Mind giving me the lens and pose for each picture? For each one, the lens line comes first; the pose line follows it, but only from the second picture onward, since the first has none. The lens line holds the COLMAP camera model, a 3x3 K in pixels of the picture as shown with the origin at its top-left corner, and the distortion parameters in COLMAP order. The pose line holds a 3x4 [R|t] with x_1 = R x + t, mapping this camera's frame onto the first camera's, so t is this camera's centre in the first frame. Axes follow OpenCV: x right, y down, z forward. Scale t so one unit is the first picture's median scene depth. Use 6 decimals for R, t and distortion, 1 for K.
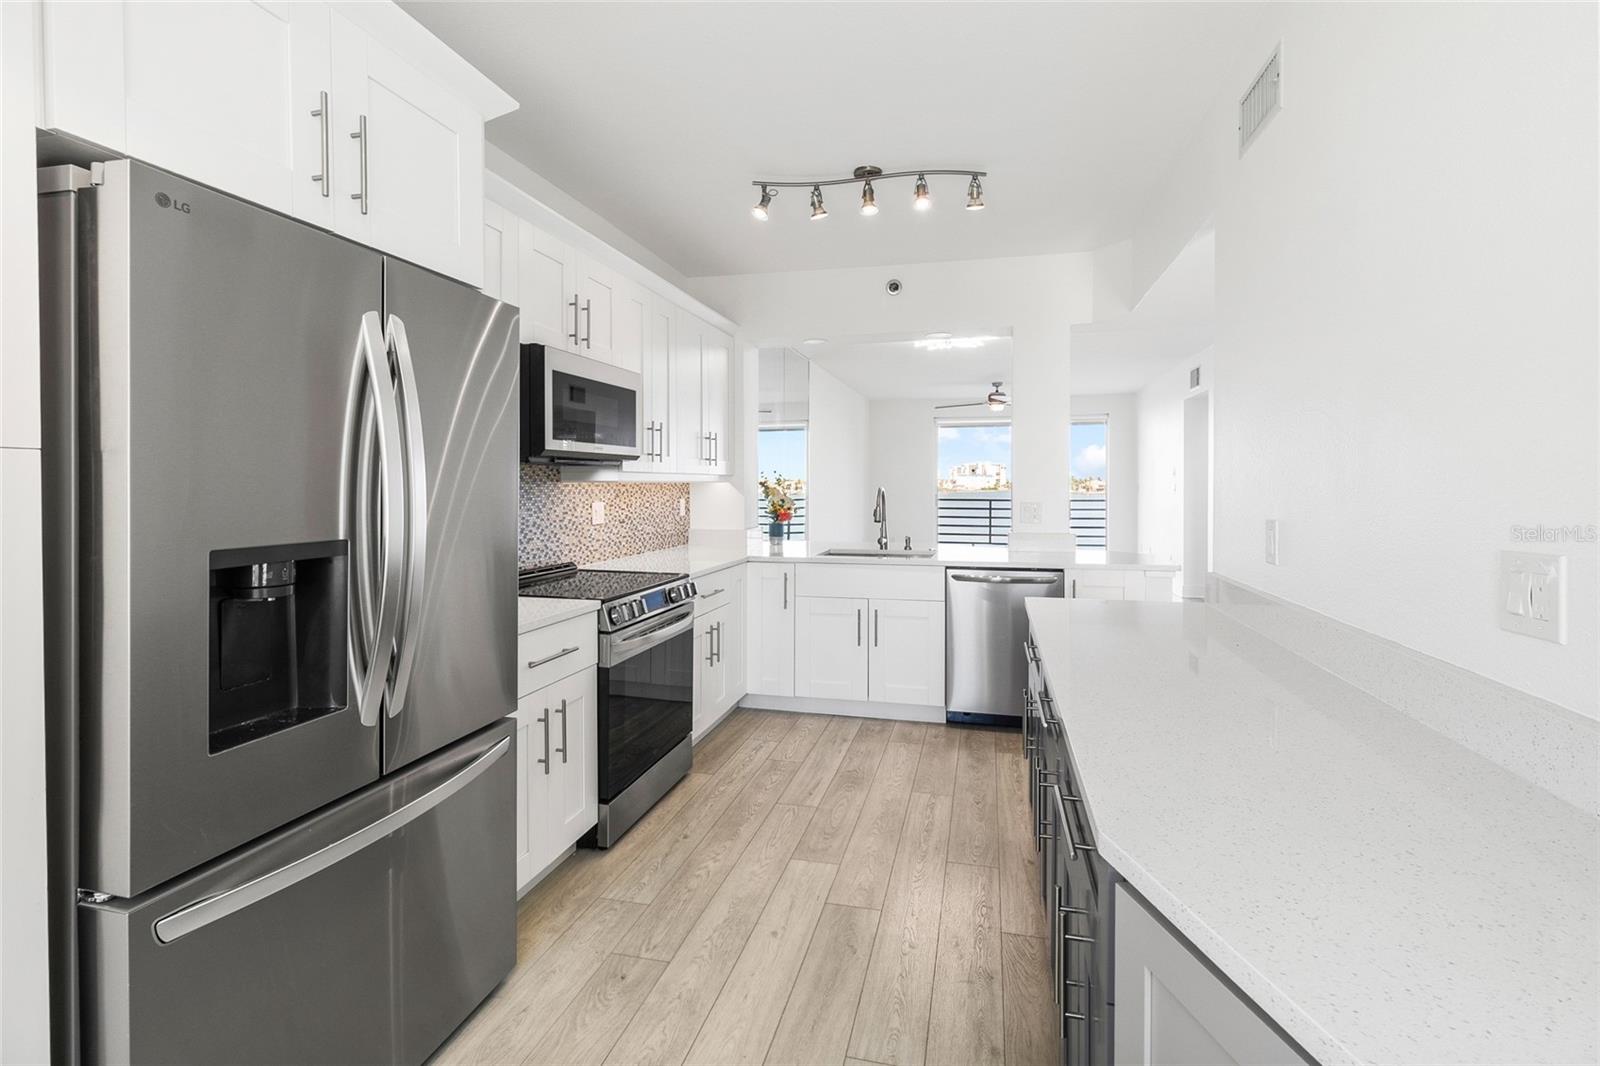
lens RADIAL K [[731.9, 0, 813.1], [0, 731.9, 490.1], [0, 0, 1]] dist [0.000601, -0.000602]
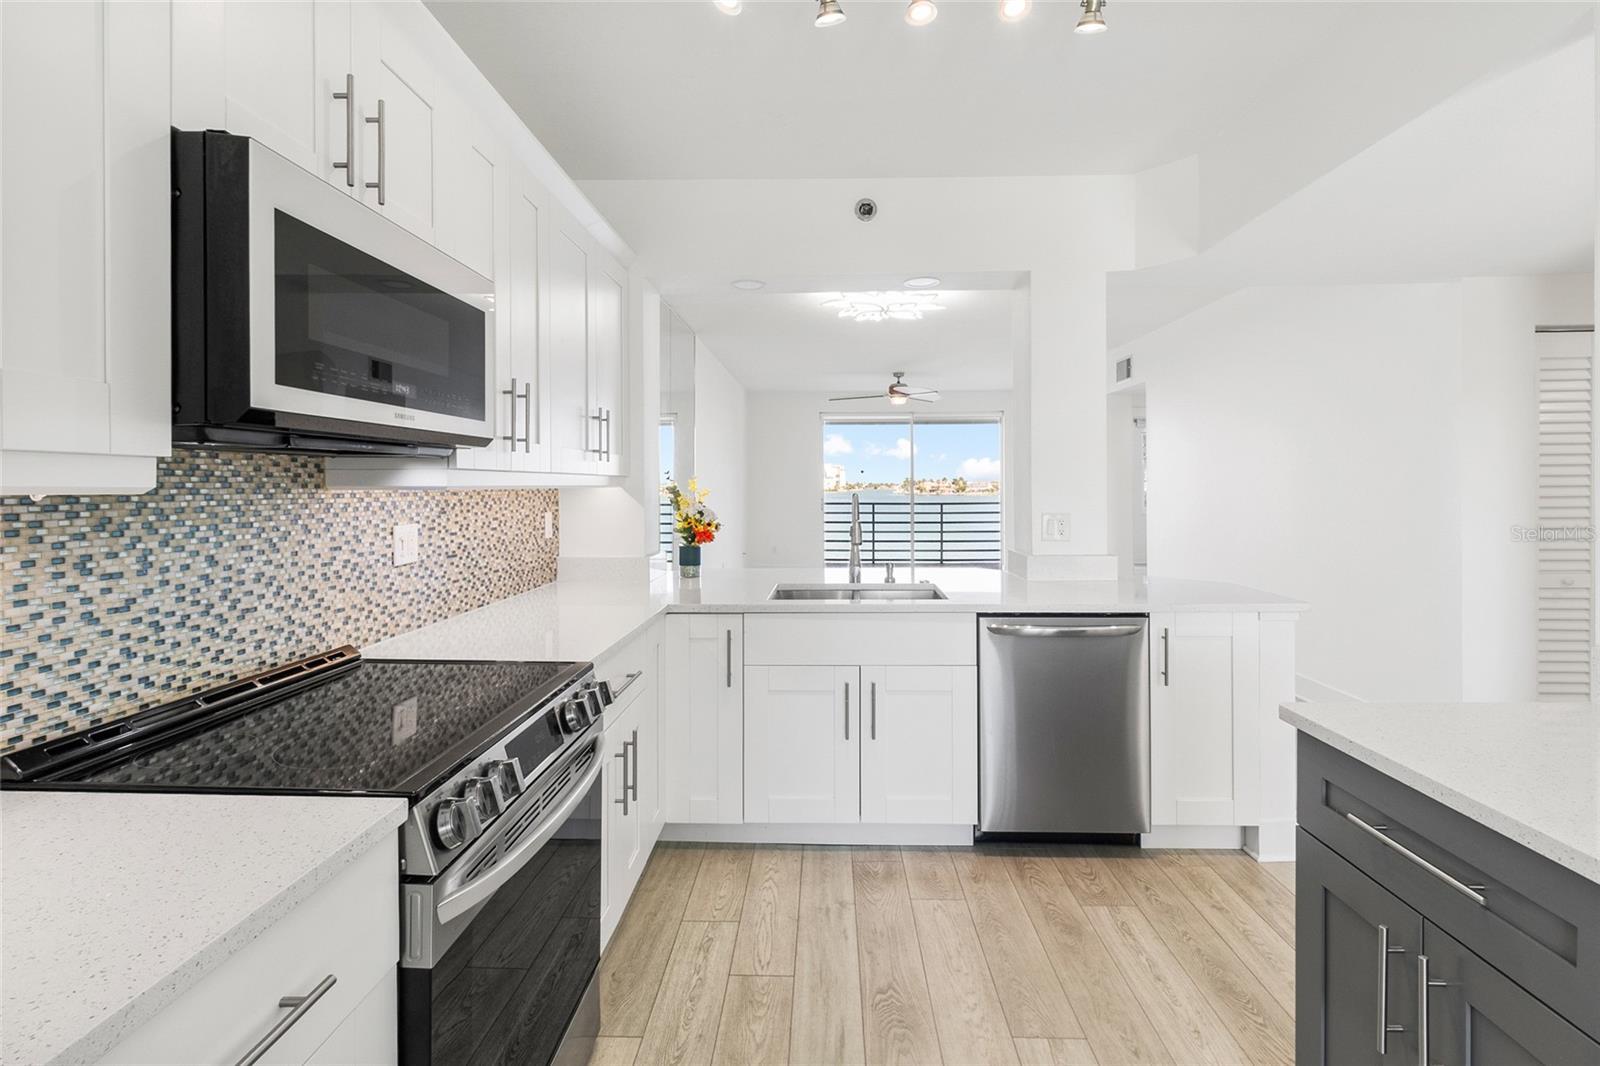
lens RADIAL K [[735.3, 0, 811.9], [0, 735.3, 487.4], [0, 0, 1]] dist [0.001386, -0.001813]
pose [[0.977434, -0.002514, 0.211226, -0.107834], [0.003875, 0.999974, -0.006030, -0.006822], [-0.211205, 0.006712, 0.977419, 0.379873]]
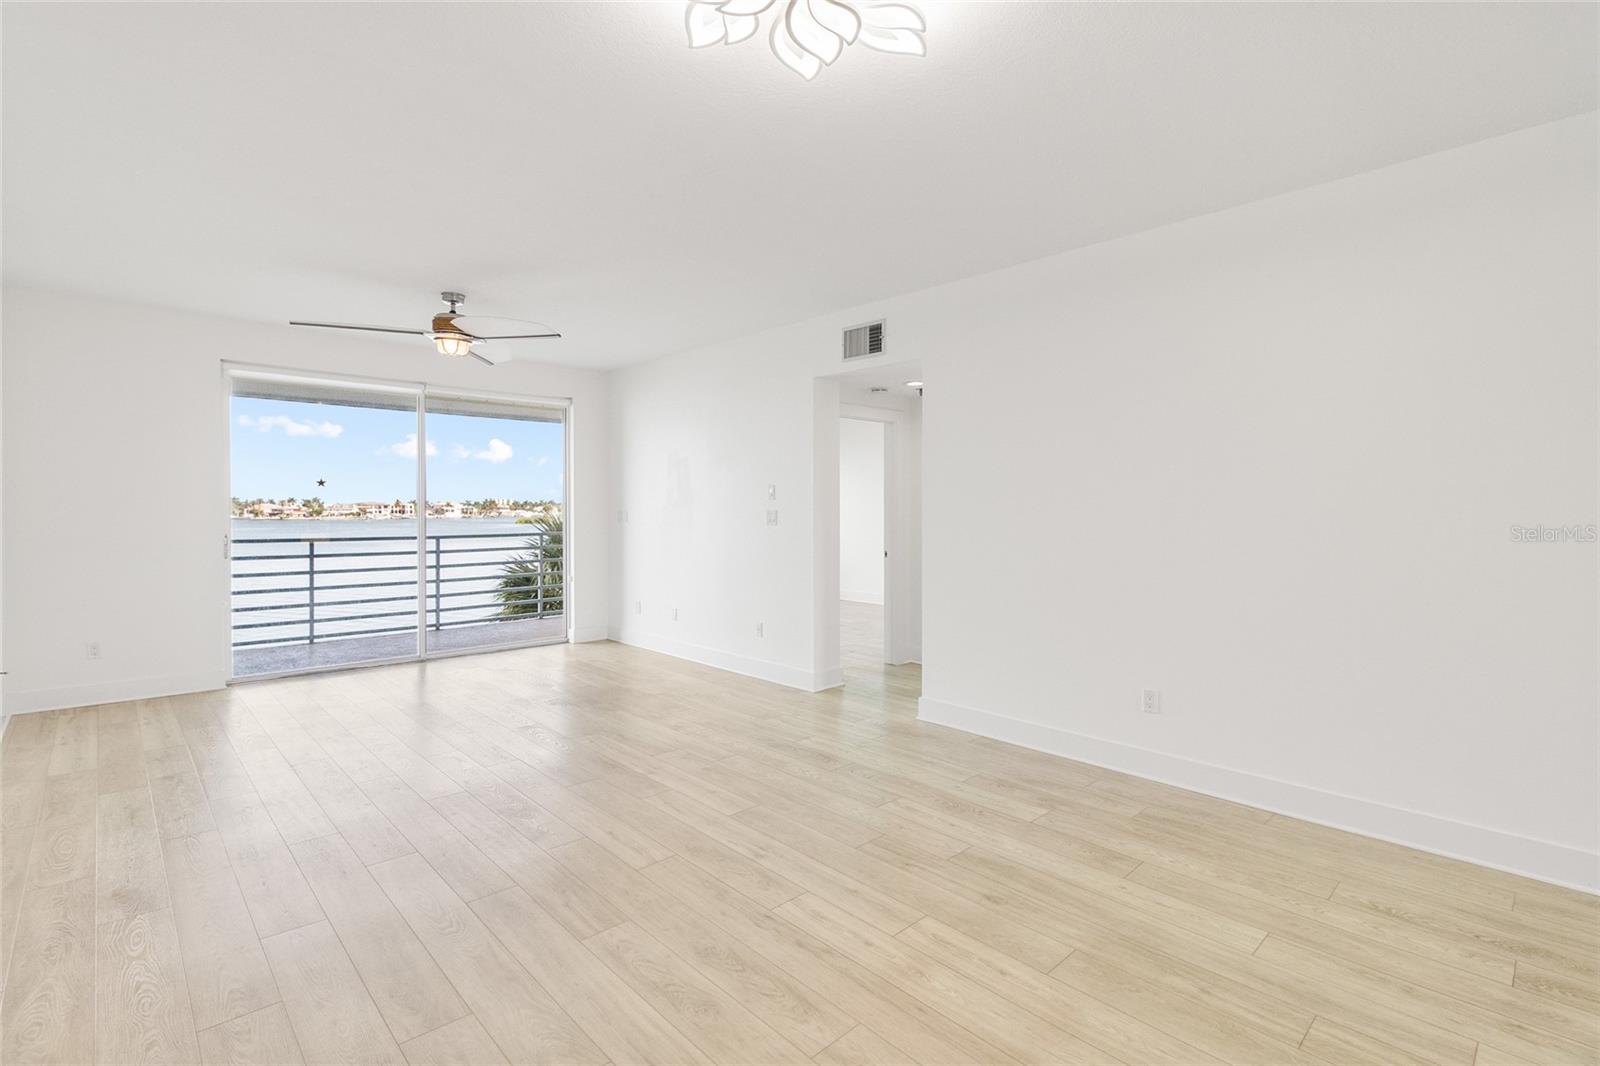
lens RADIAL K [[742.9, 0, 813.7], [0, 742.9, 510.9], [0, 0, 1]] dist [-0.000023, -0.000181]
pose [[0.535005, 0.003256, 0.844843, -0.069258], [0.001709, 0.999986, -0.004936, -0.013504], [-0.844847, 0.004084, 0.534992, 1.422280]]
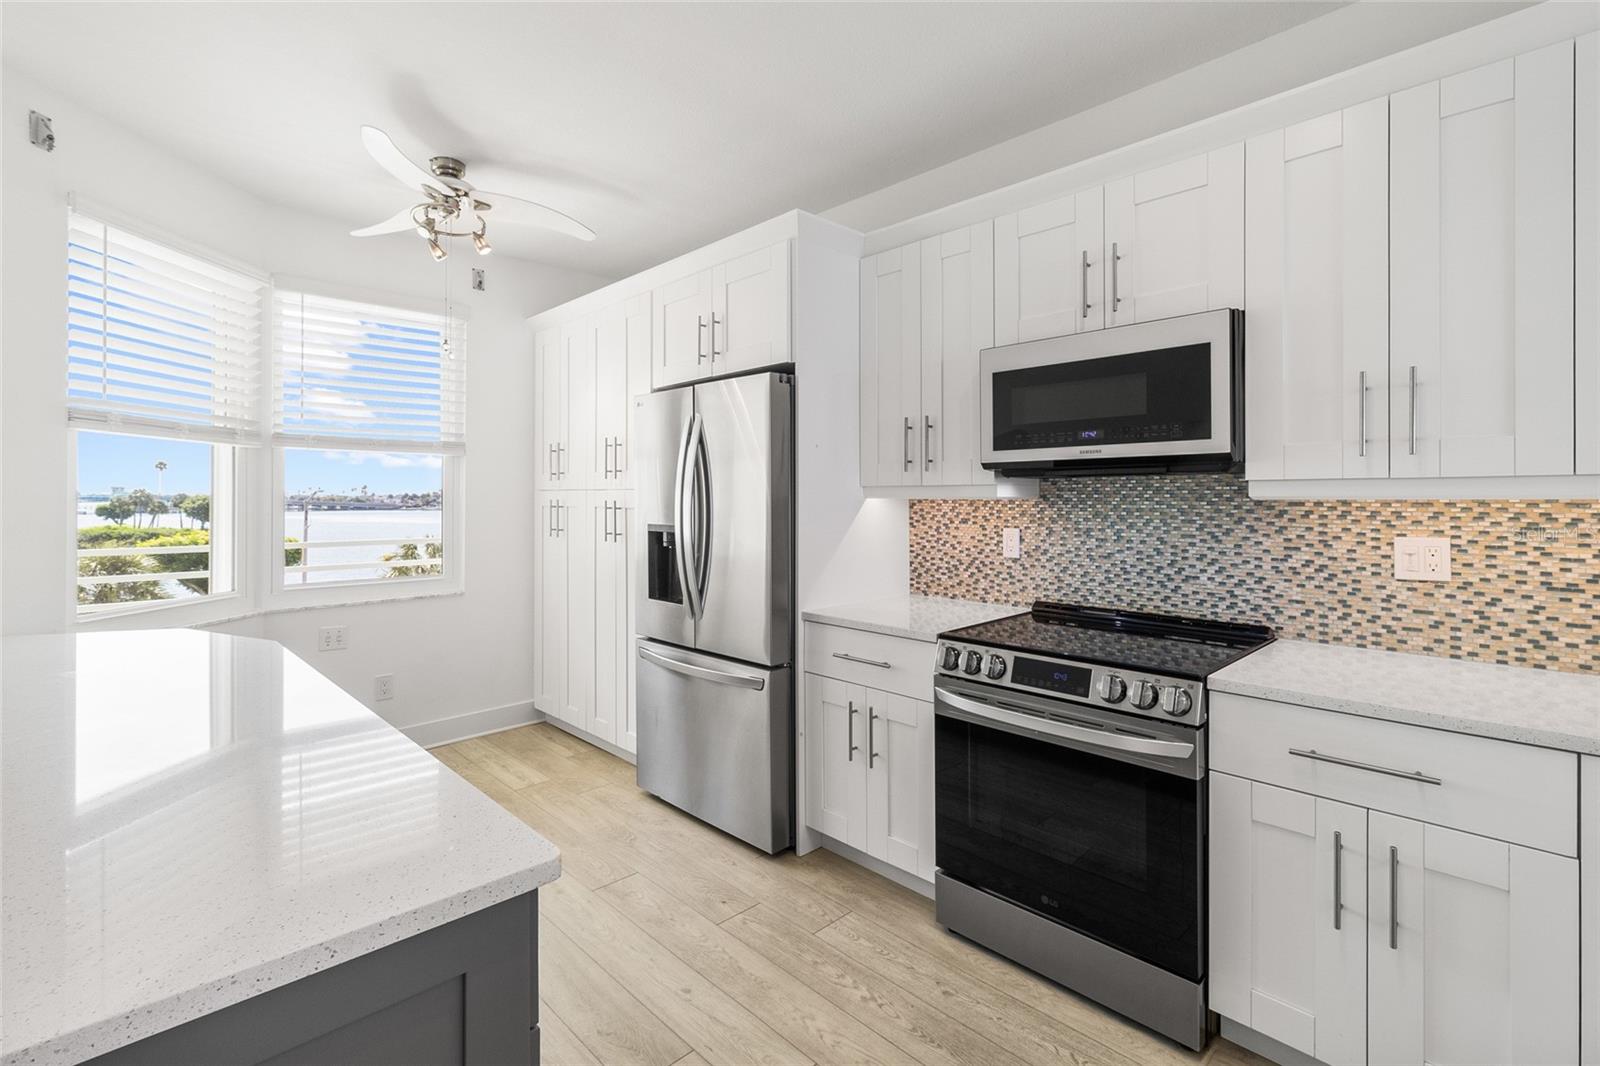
lens RADIAL K [[732.6, 0, 812.2], [0, 732.6, 496.6], [0, 0, 1]] dist [0.000695, -0.000198]
pose [[-0.525373, 0.002960, -0.850867, 0.355441], [-0.003592, 0.999977, 0.005697, -0.012930], [0.850865, 0.006049, -0.525350, 0.883193]]
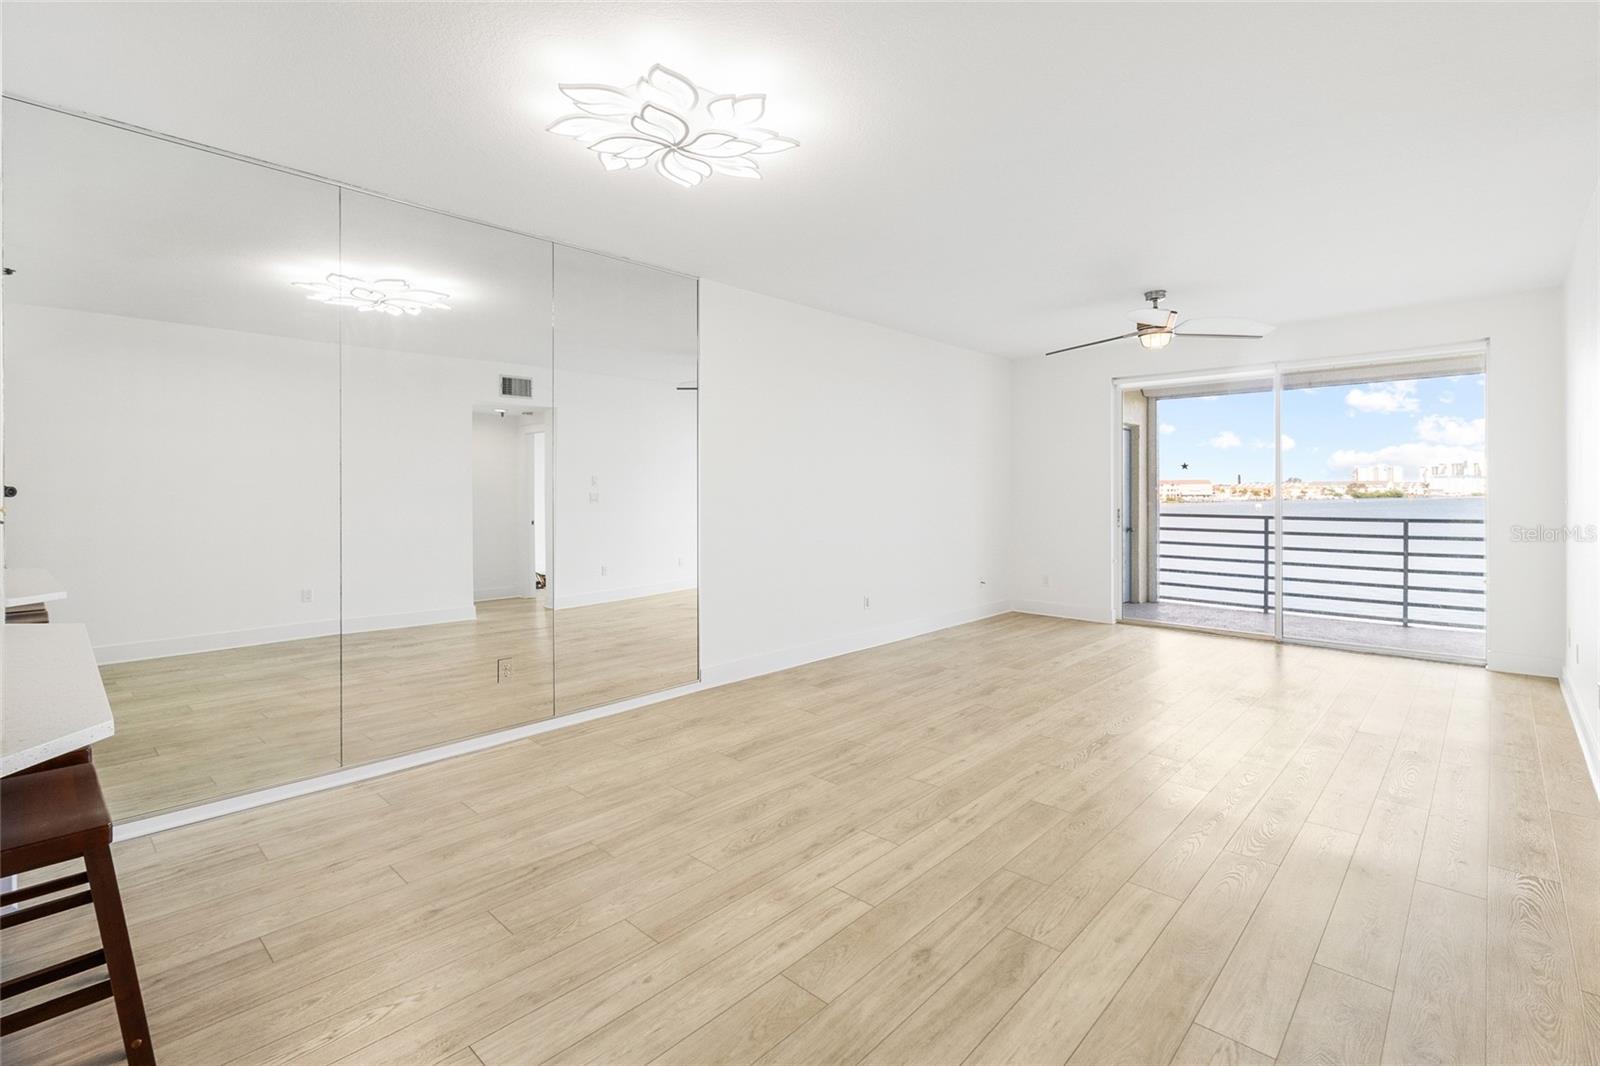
lens RADIAL K [[731.9, 0, 813.1], [0, 731.9, 490.1], [0, 0, 1]] dist [0.000601, -0.000602]
pose [[0.873062, 0.002108, -0.487605, 0.749606], [-0.004578, 0.999982, -0.003874, -0.013916], [0.487588, 0.005614, 0.873056, 1.132298]]
